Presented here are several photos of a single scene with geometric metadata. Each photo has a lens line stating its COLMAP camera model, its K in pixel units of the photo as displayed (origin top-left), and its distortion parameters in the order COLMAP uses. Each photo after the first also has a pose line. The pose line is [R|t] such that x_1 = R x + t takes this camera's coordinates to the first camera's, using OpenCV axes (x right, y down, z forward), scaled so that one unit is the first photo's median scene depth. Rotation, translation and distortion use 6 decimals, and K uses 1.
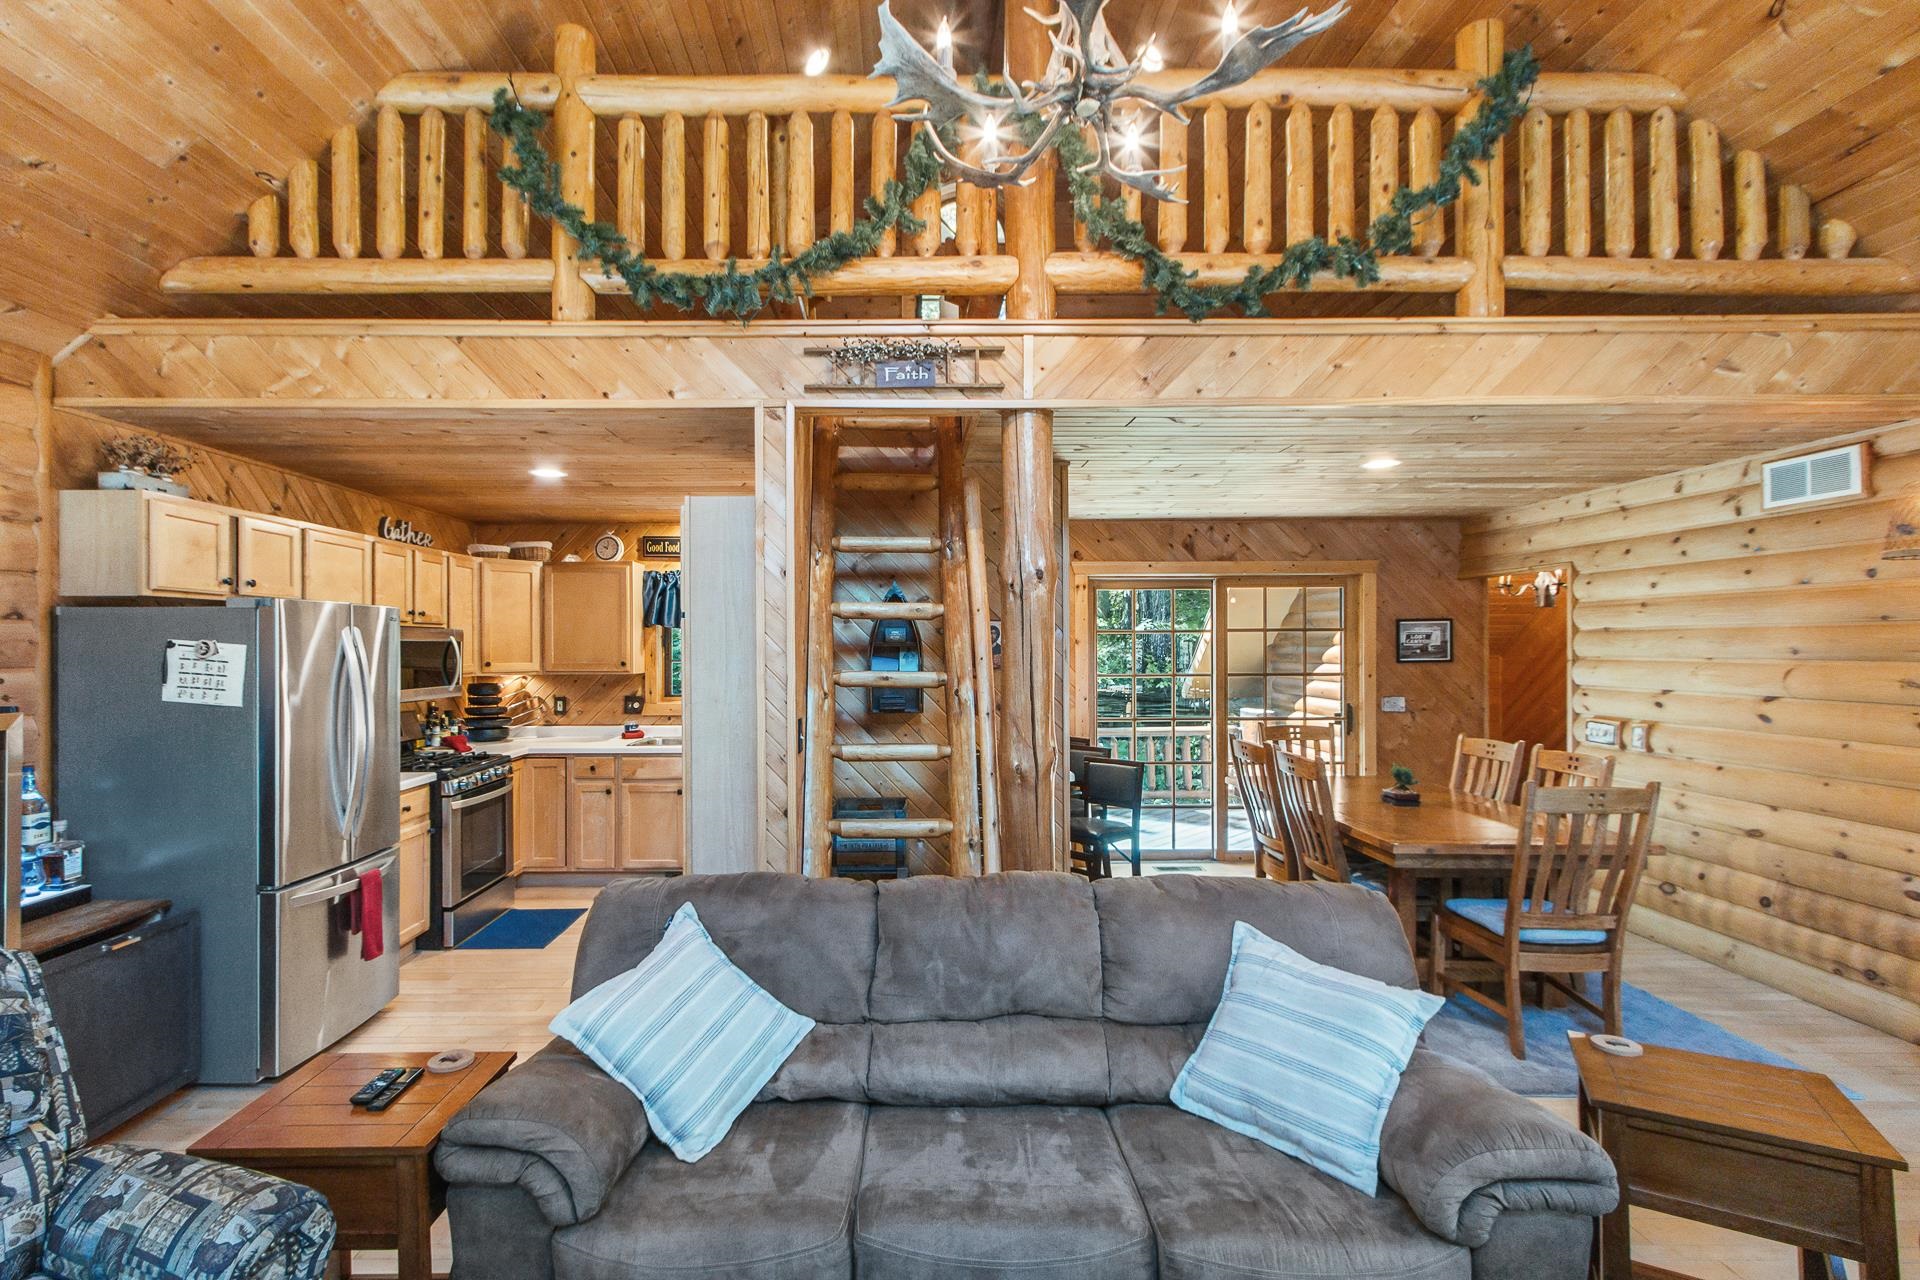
lens RADIAL K [[908.4, 0, 880.3], [0, 908.4, 647.4], [0, 0, 1]] dist [0.006824, -0.002071]
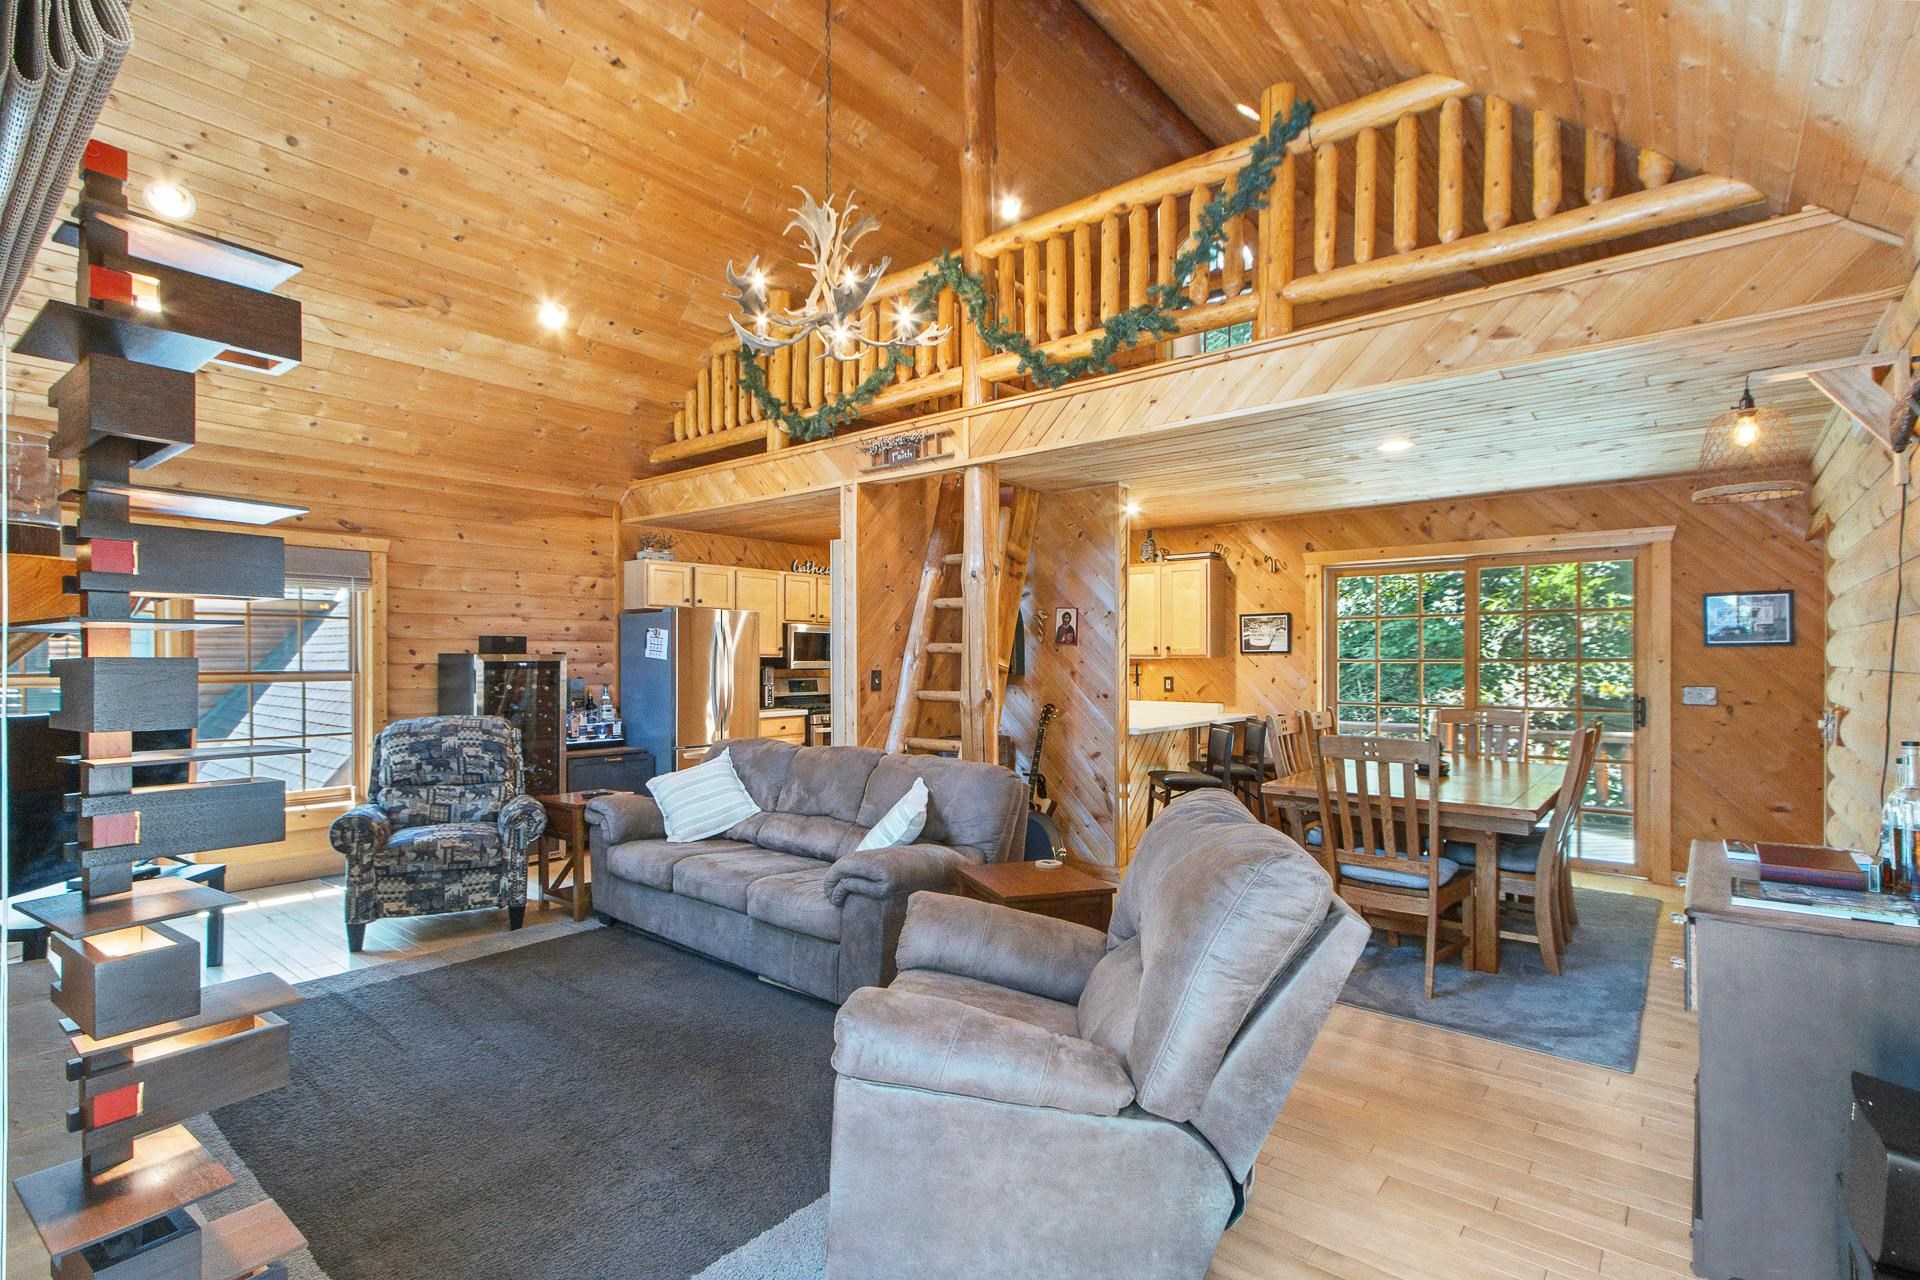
lens RADIAL K [[908.4, 0, 924.4], [0, 908.4, 657.1], [0, 0, 1]] dist [0.006824, -0.002071]
pose [[0.758646, 0.000567, -0.651503, 1.032990], [-0.005592, 0.999968, -0.005641, 0.063478], [0.651479, 0.007922, 0.758625, -0.185127]]
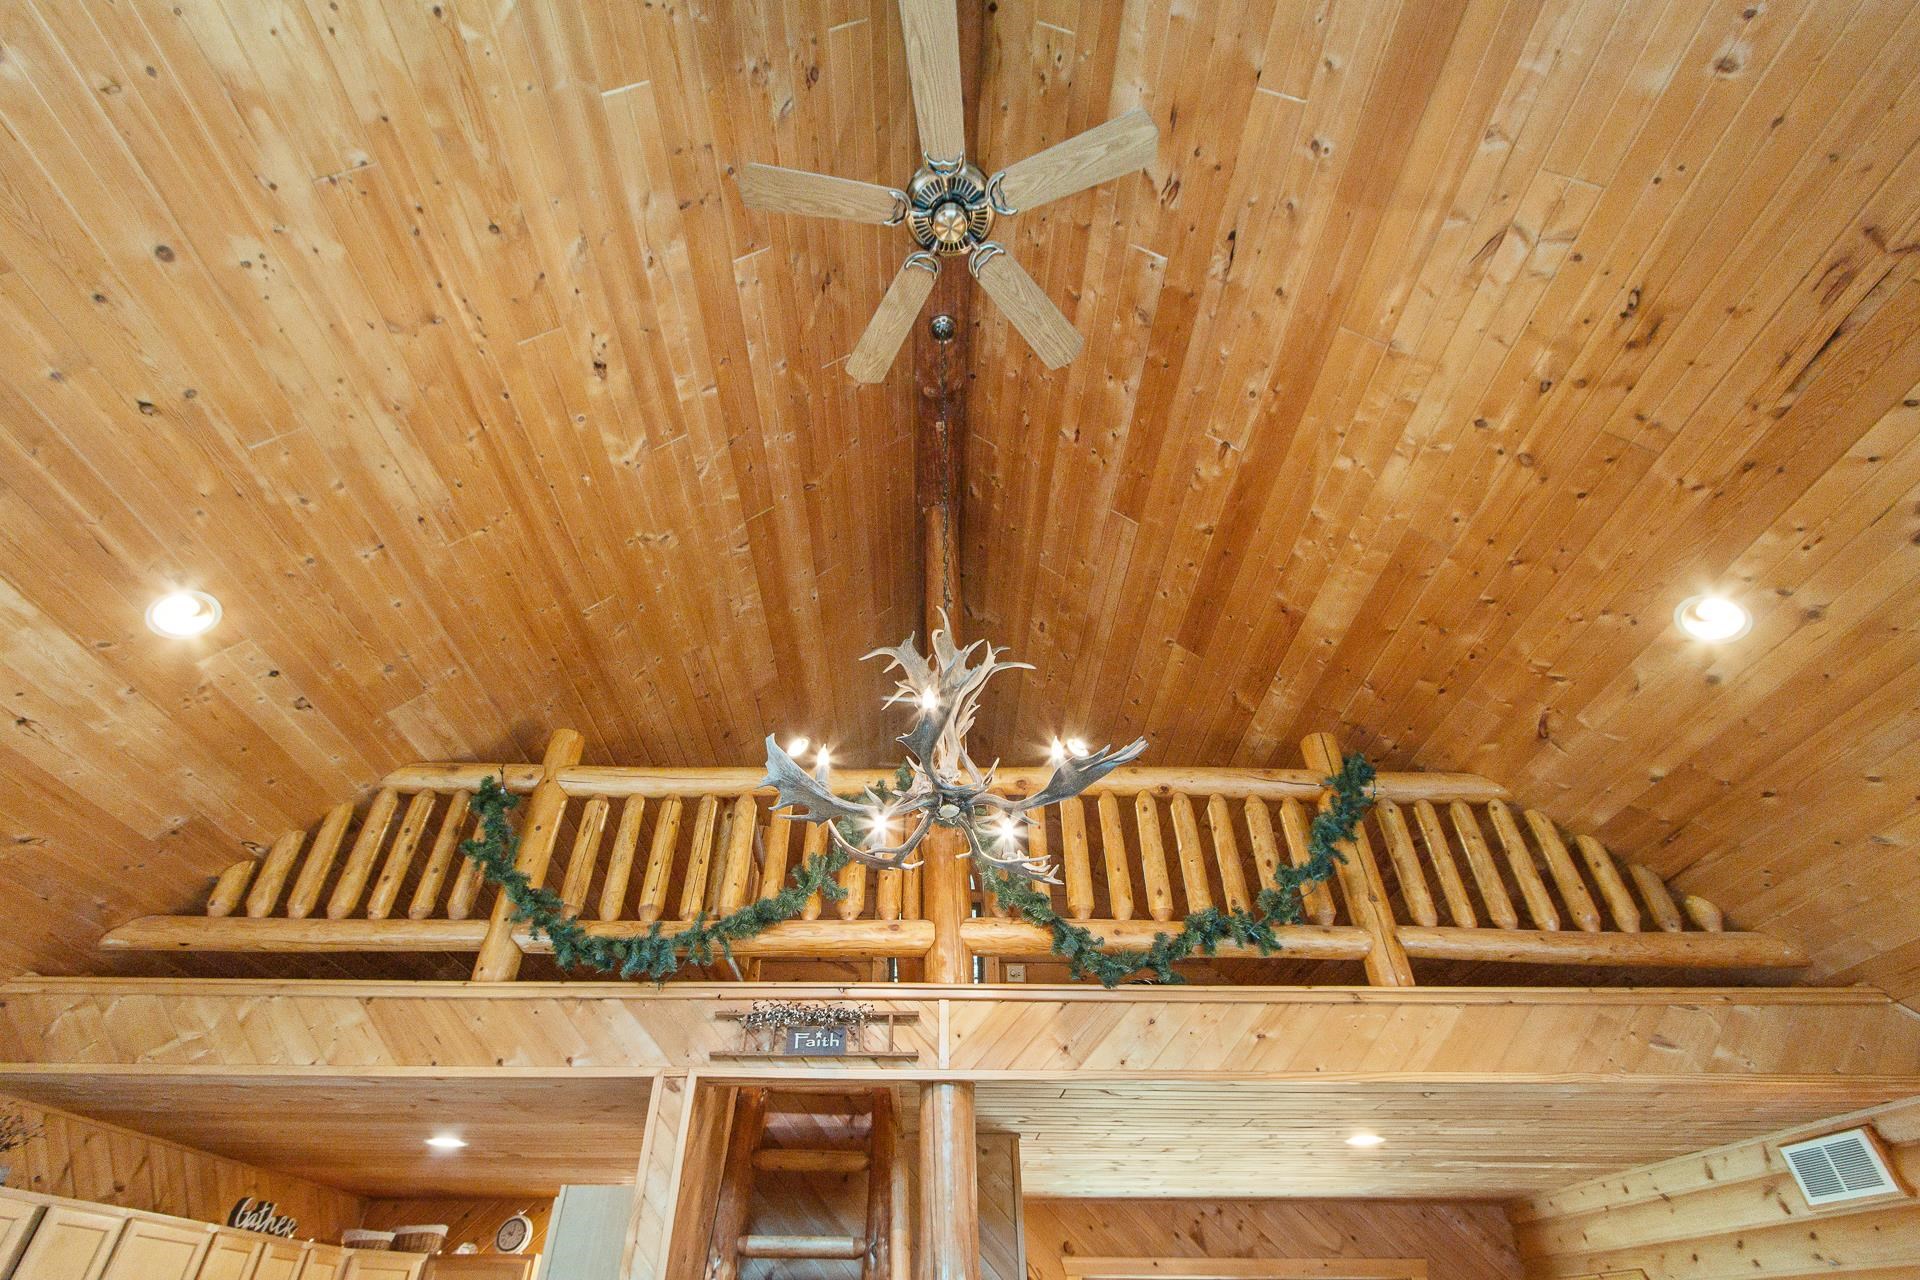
lens RADIAL K [[908.4, 0, 884.8], [0, 908.4, 644.3], [0, 0, 1]] dist [0.006824, -0.002071]
pose [[0.999960, 0.008168, 0.003697, 0.083754], [-0.004086, 0.782256, -0.622944, -0.026825], [-0.007981, 0.622904, 0.782258, -0.013607]]
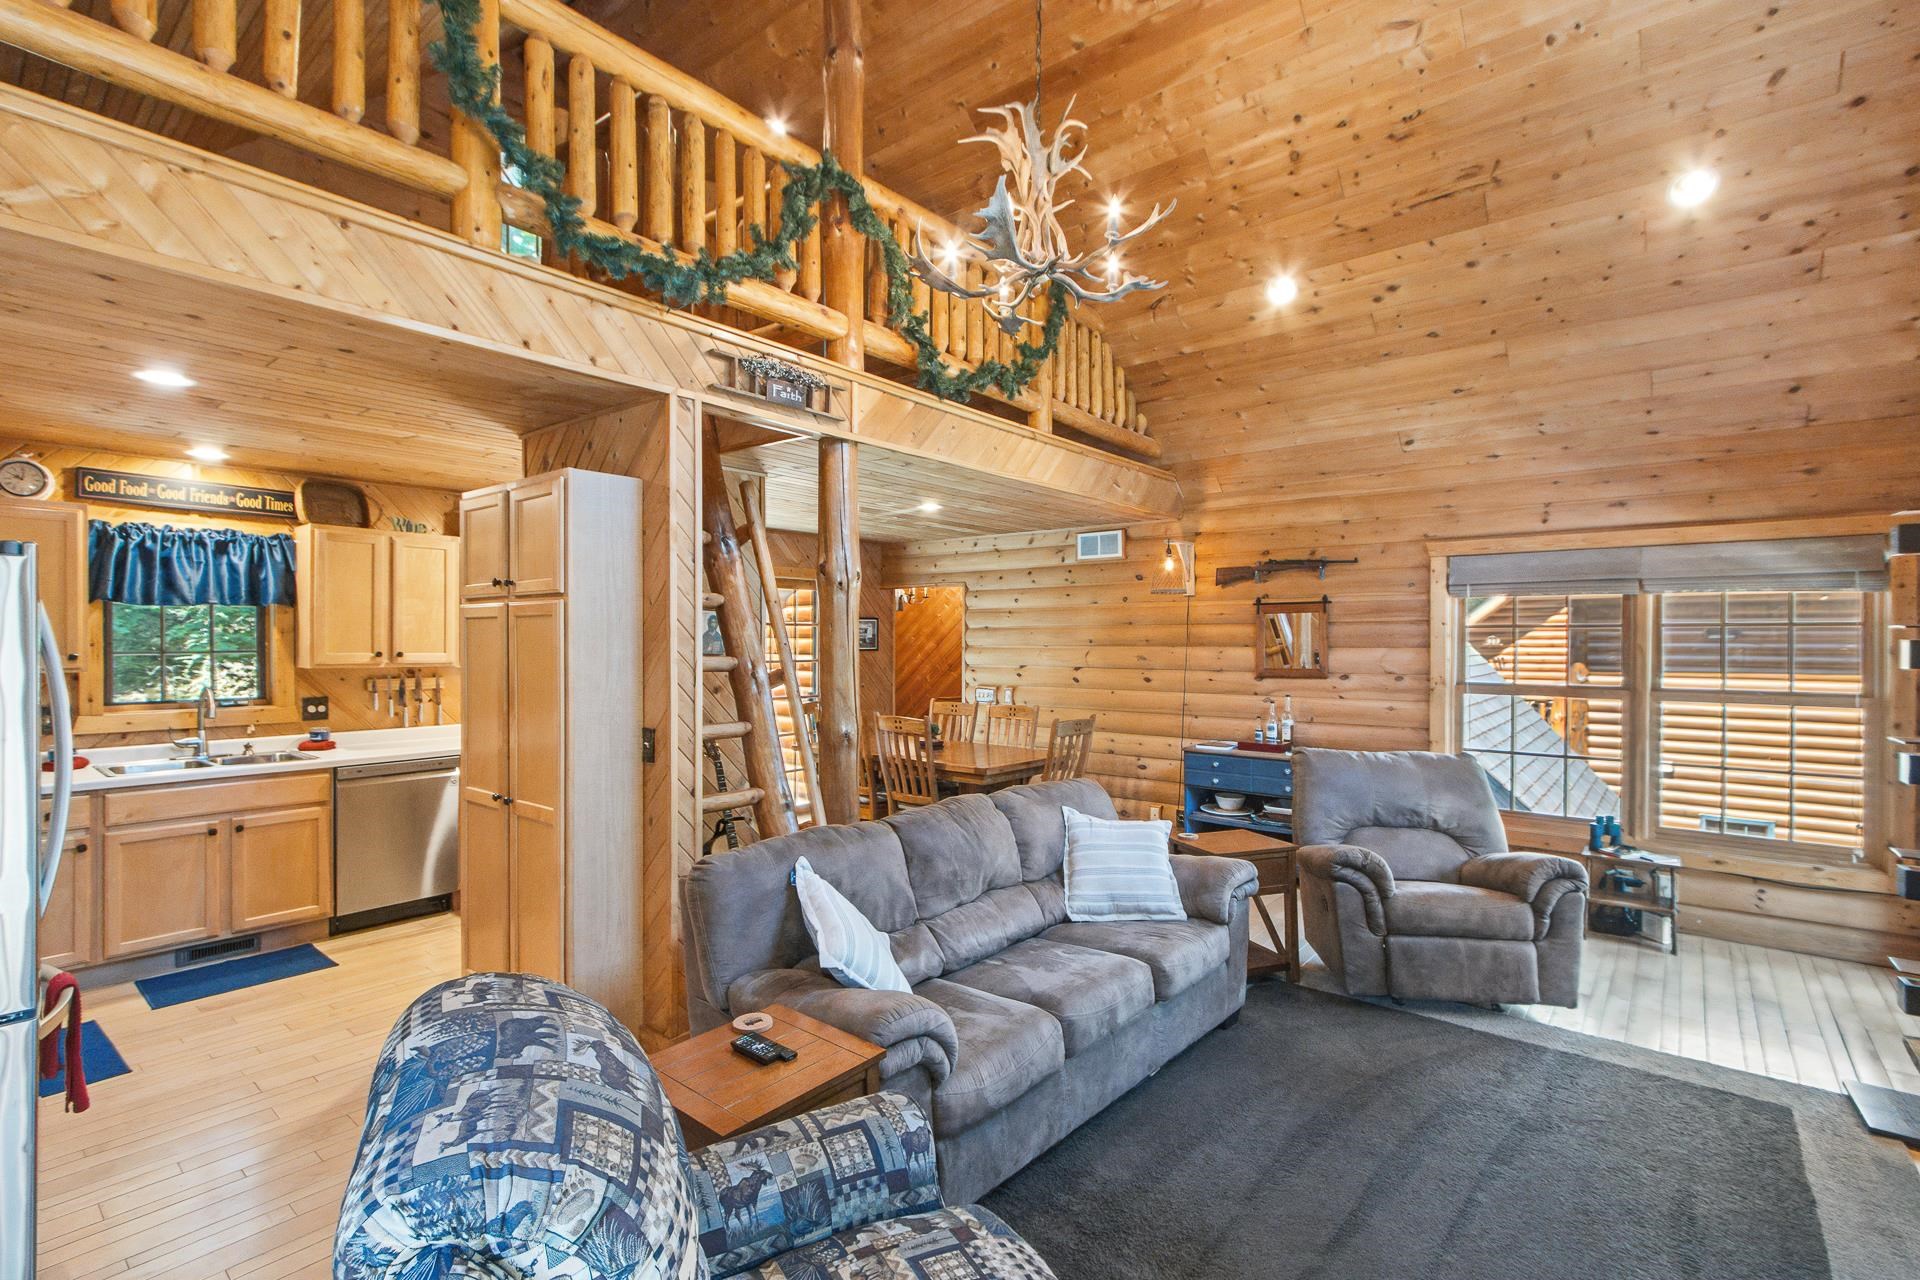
lens RADIAL K [[908.4, 0, 1002.1], [0, 908.4, 645.8], [0, 0, 1]] dist [0.006824, -0.002071]
pose [[0.604414, -0.001459, 0.796669, -0.647967], [-0.000583, 0.999997, 0.002274, 0.011934], [-0.796670, -0.001839, 0.604411, 0.084430]]
